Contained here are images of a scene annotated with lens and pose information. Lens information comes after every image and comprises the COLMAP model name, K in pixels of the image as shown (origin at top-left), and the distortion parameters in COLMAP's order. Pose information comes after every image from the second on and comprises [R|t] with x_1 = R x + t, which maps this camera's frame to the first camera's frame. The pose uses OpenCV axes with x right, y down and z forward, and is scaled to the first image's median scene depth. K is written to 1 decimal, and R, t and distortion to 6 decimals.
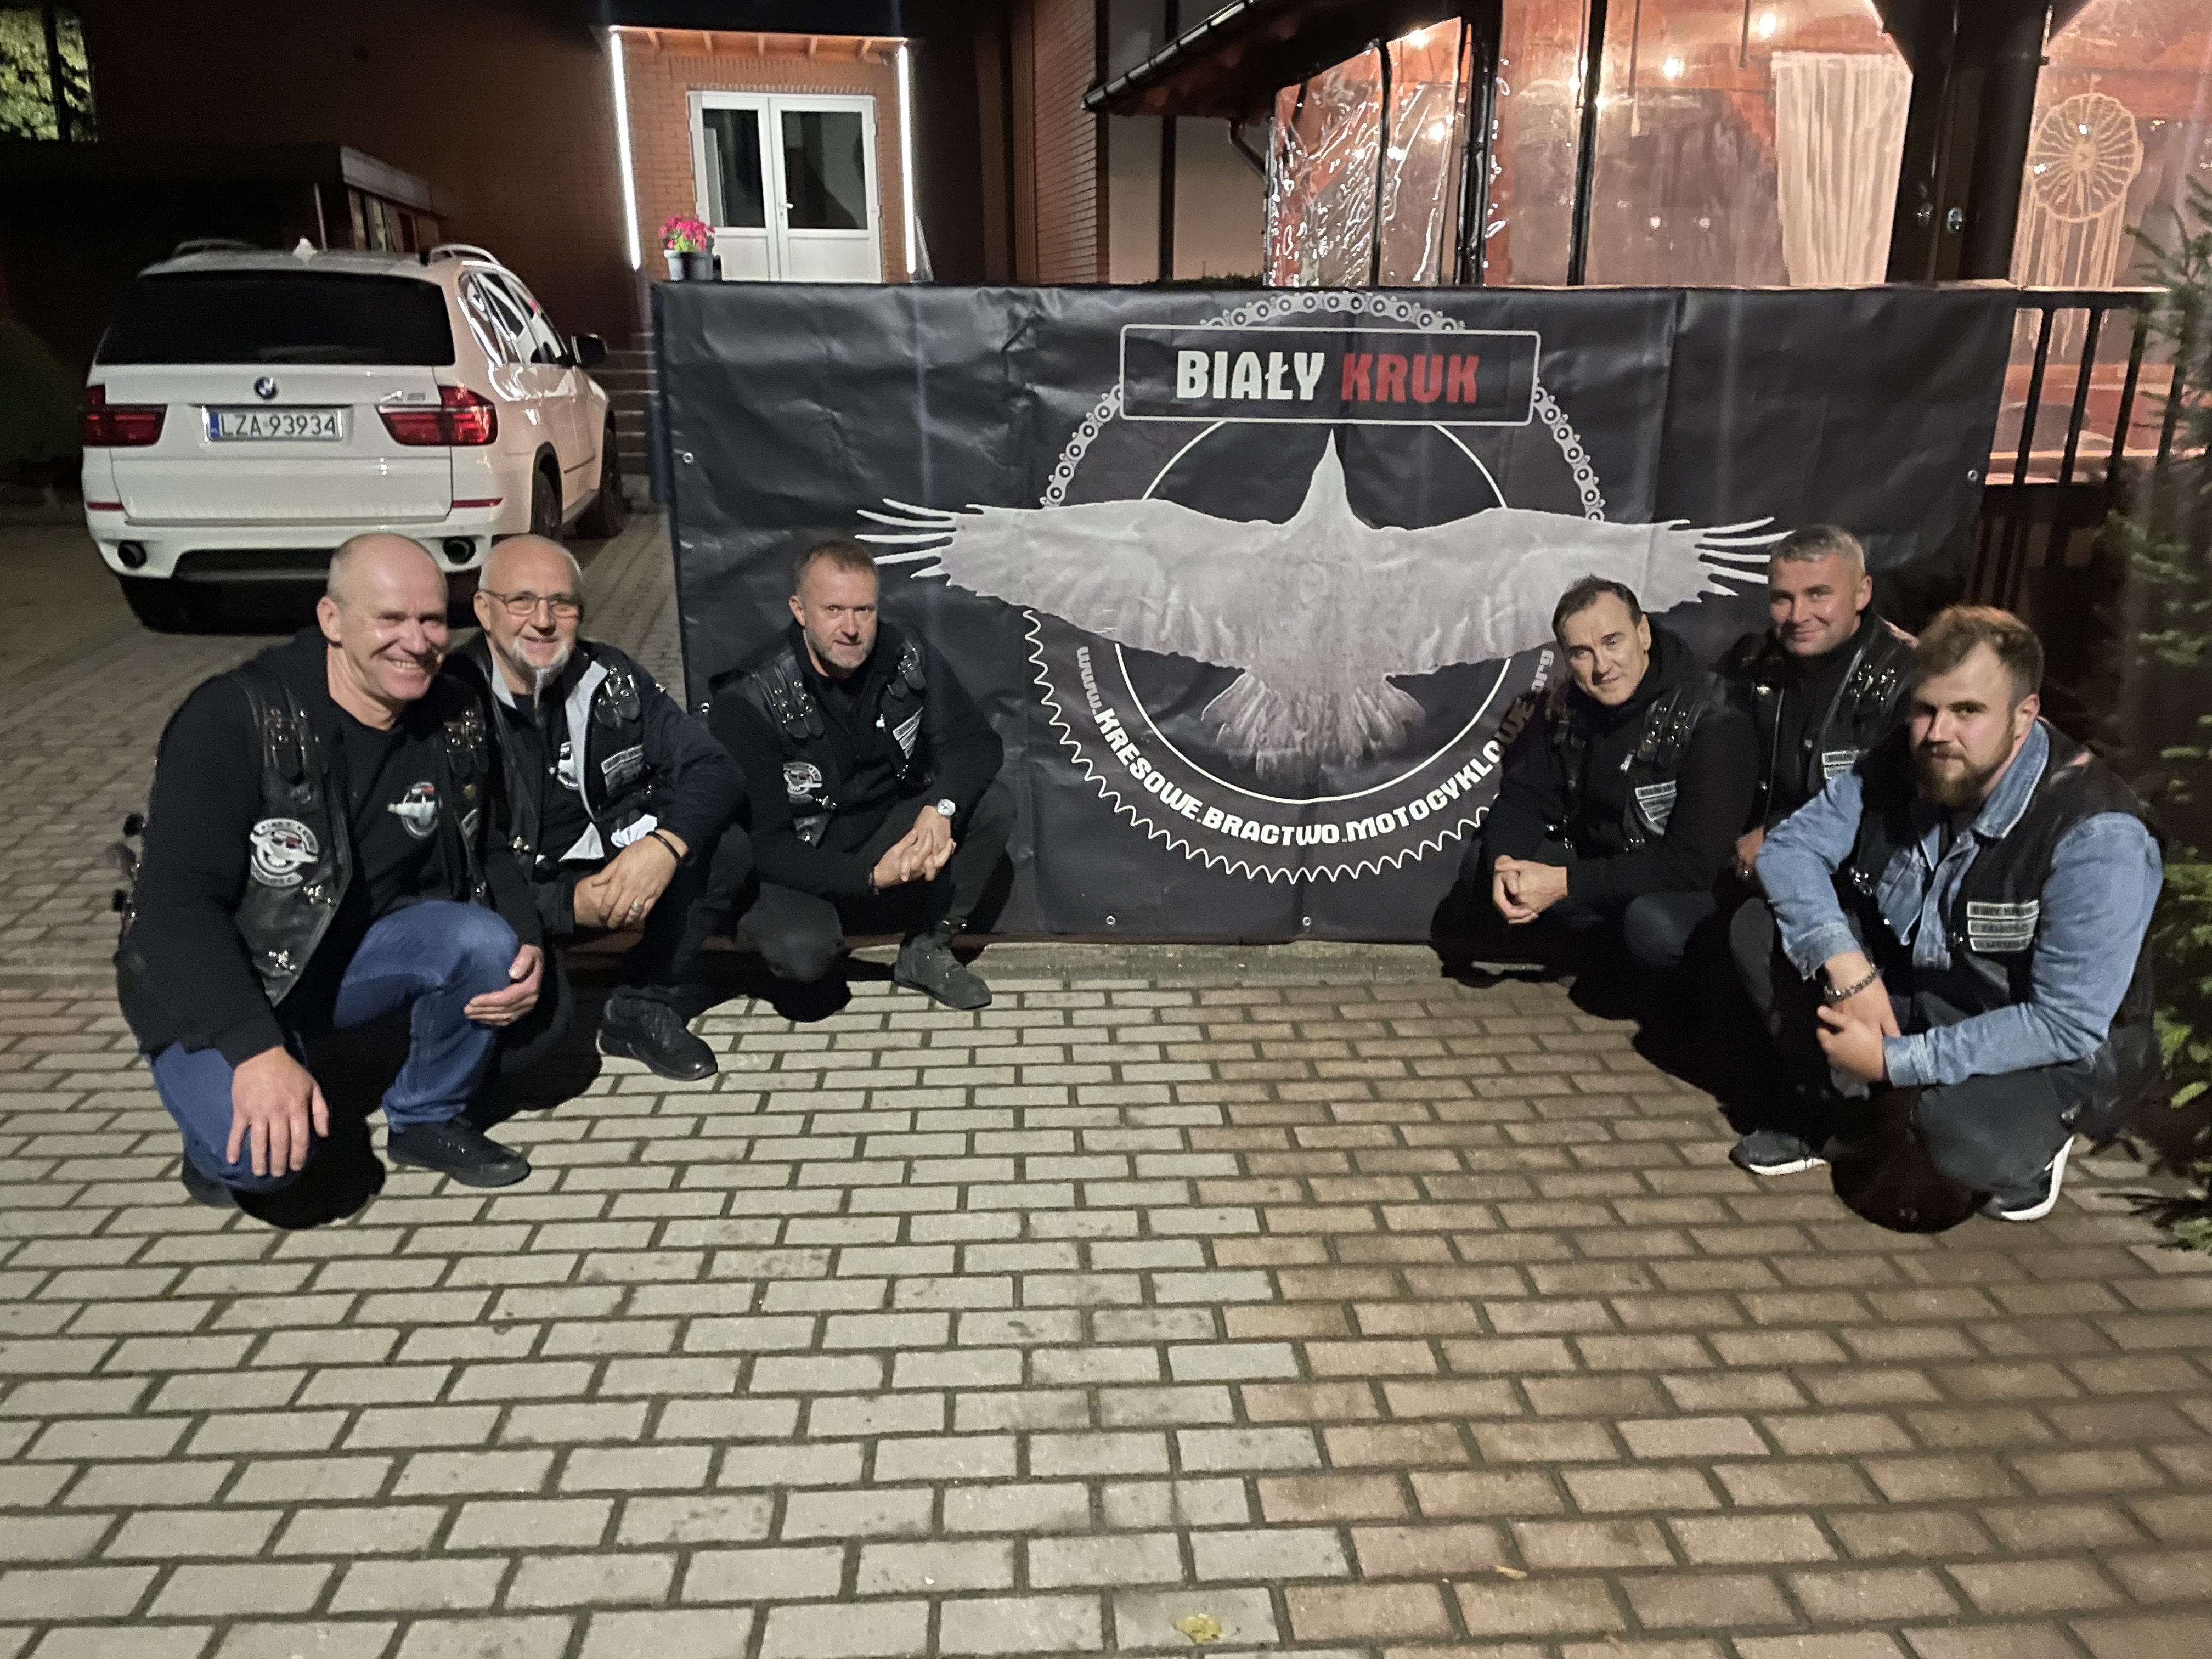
lens RADIAL K [[1646.2, 0, 1111.5], [0, 1646.2, 851.3], [0, 0, 1]] dist [0.106241, -0.126198]
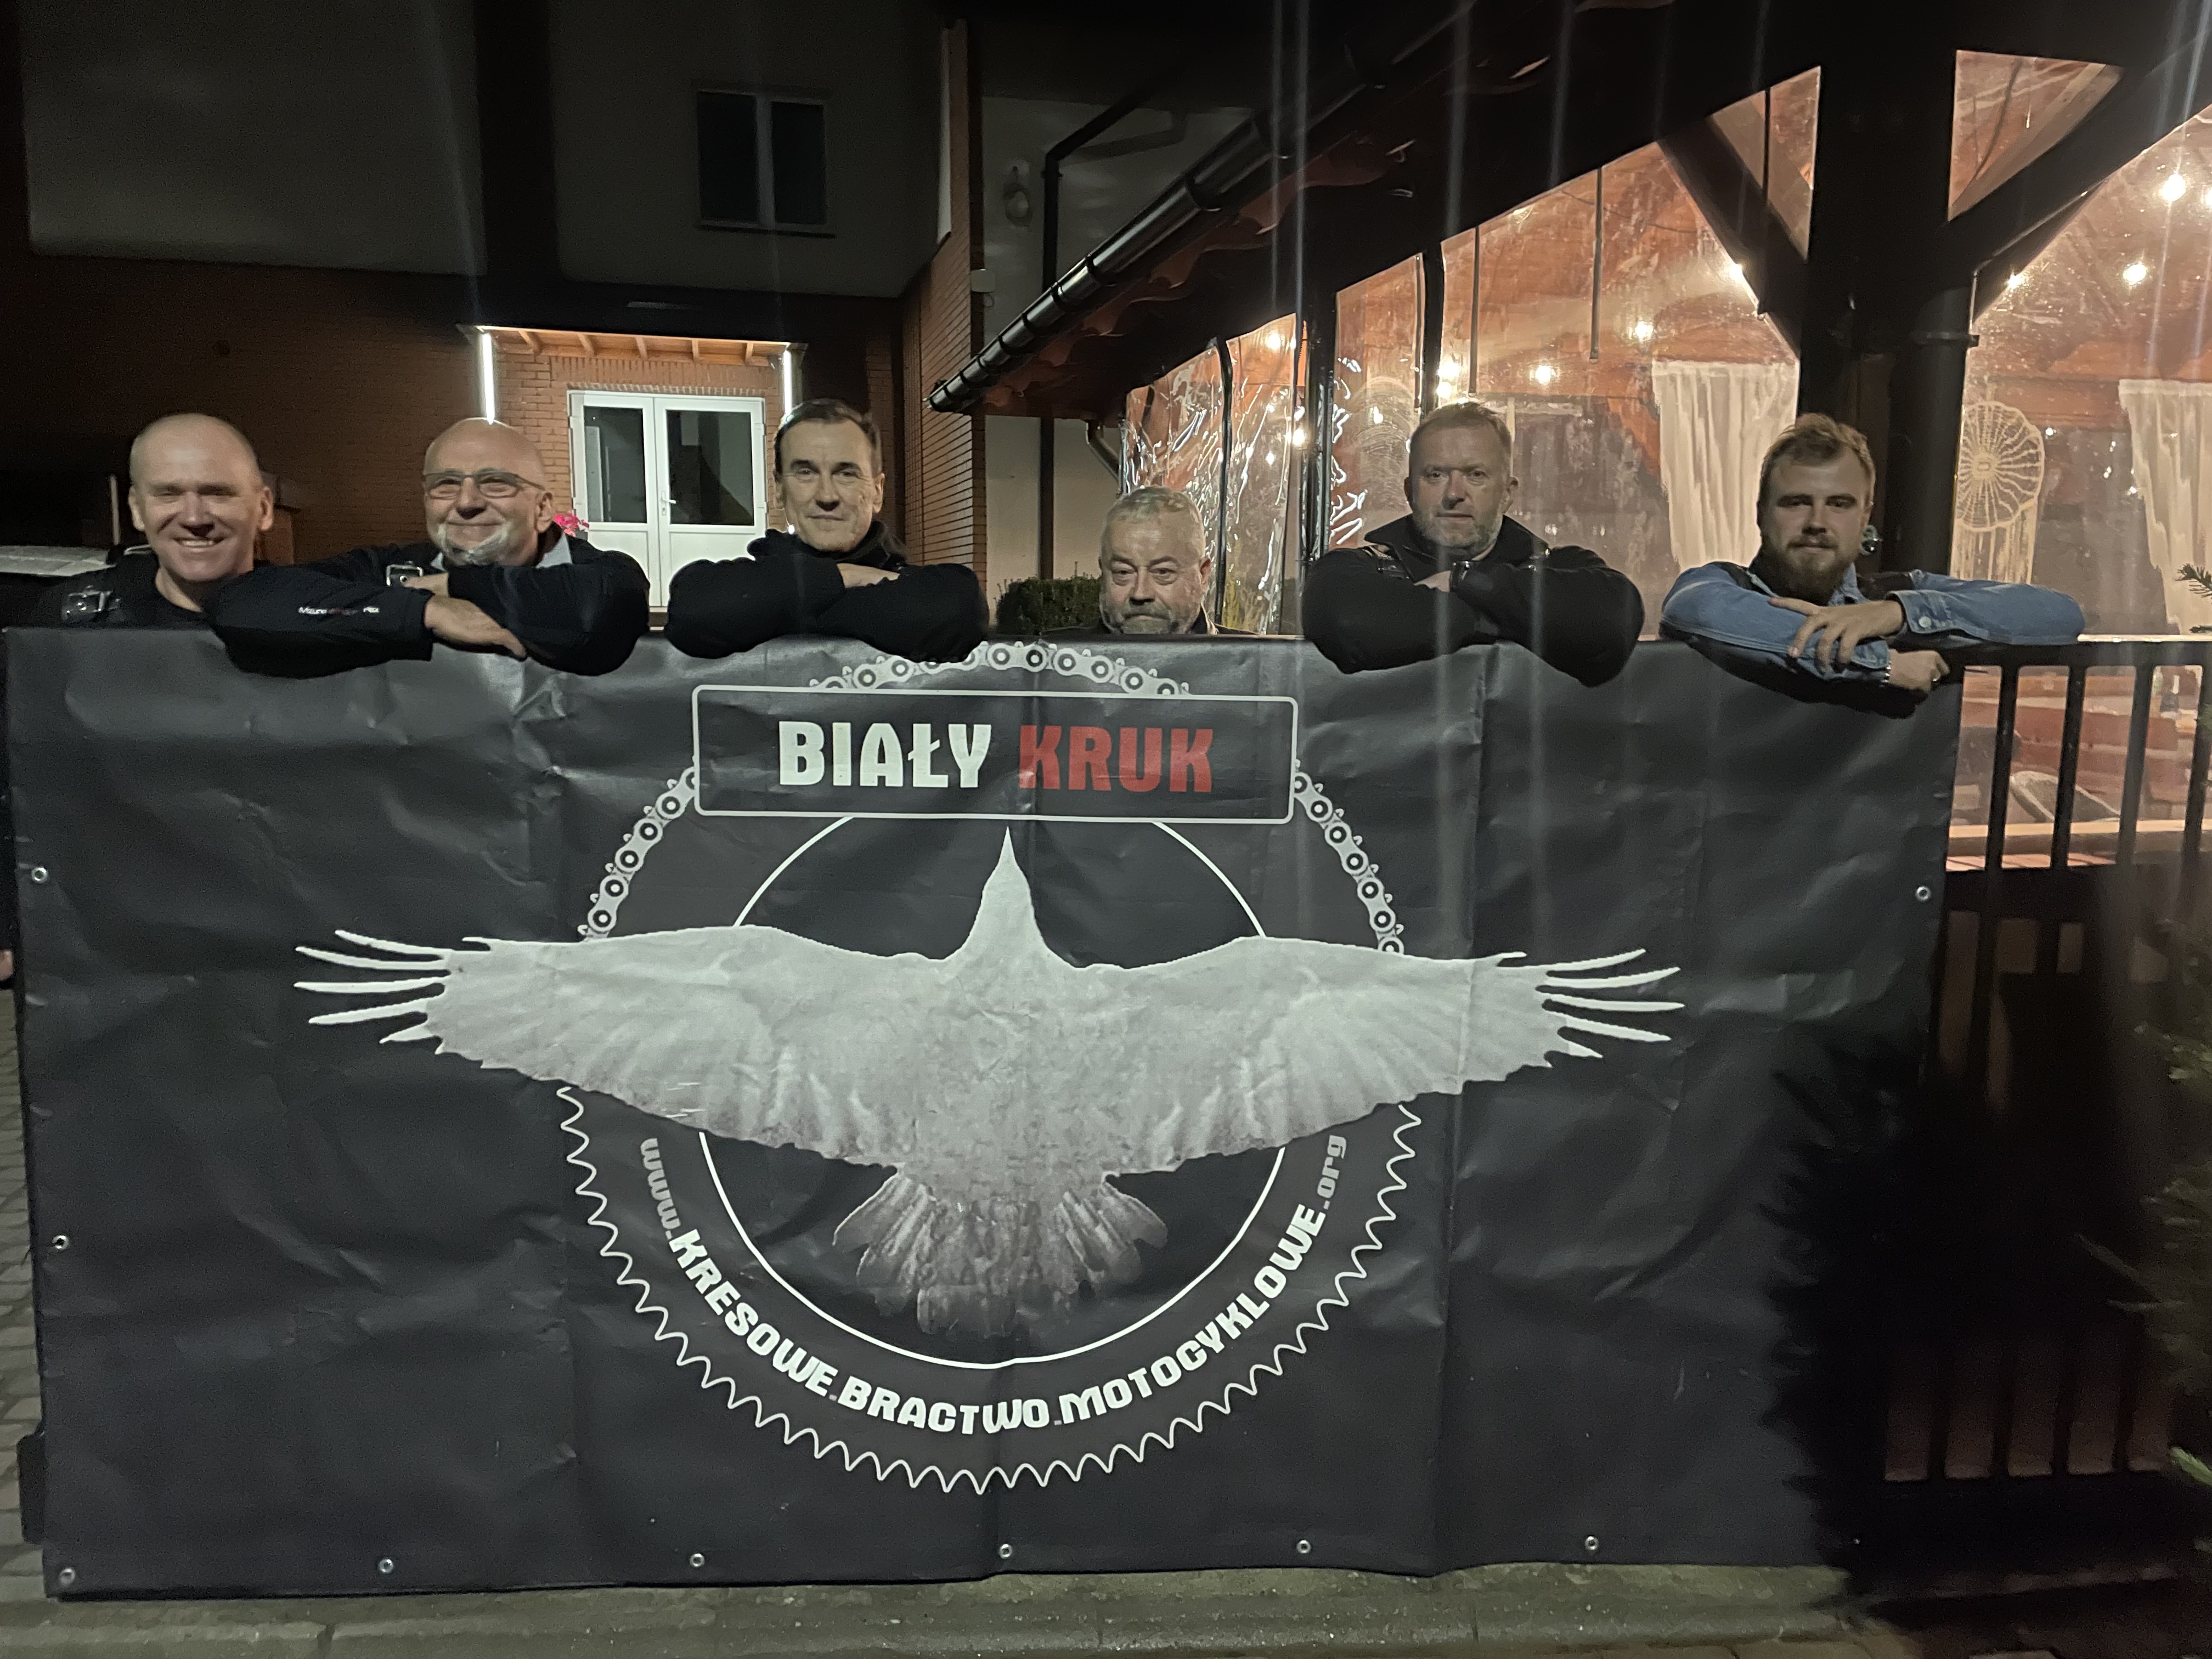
lens RADIAL K [[1710.6, 0, 1123.8], [0, 1710.6, 806.6], [0, 0, 1]] dist [0.115274, -0.136361]
pose [[0.999179, -0.002112, 0.040450, 0.150874], [0.009849, 0.981341, -0.192026, -0.123355], [-0.039290, 0.192266, 0.980556, 0.288528]]
